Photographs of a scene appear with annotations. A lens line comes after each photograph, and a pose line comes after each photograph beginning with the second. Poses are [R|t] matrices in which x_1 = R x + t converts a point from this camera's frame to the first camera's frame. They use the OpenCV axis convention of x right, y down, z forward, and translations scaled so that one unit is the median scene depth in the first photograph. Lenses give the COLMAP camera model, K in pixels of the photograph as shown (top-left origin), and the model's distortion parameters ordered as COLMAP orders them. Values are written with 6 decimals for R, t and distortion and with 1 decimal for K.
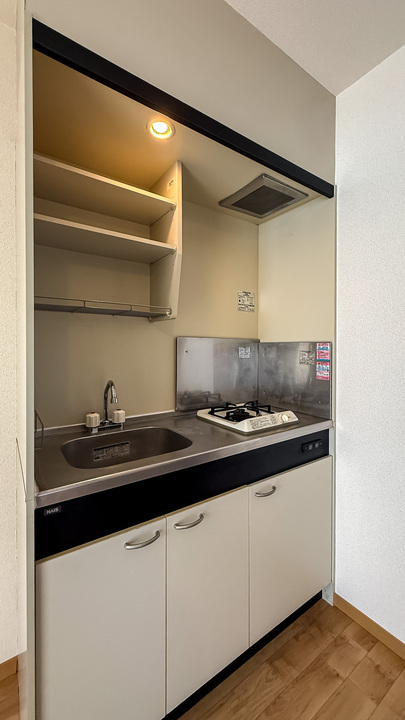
lens RADIAL K [[292.7, 0, 207.0], [0, 292.7, 352.2], [0, 0, 1]] dist [0.004869, 0.000466]
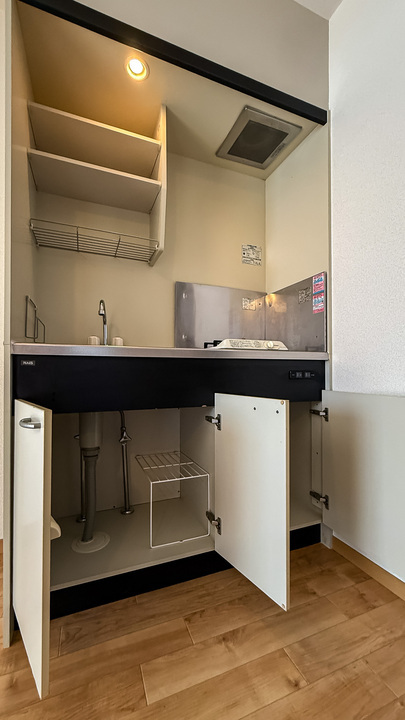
lens RADIAL K [[292.7, 0, 201.0], [0, 292.7, 366.1], [0, 0, 1]] dist [0.004869, 0.000466]
pose [[0.975351, -0.004362, -0.220616, 0.235191], [-0.000076, 0.999798, -0.020104, 0.295376], [0.220660, 0.019625, 0.975153, -0.024390]]
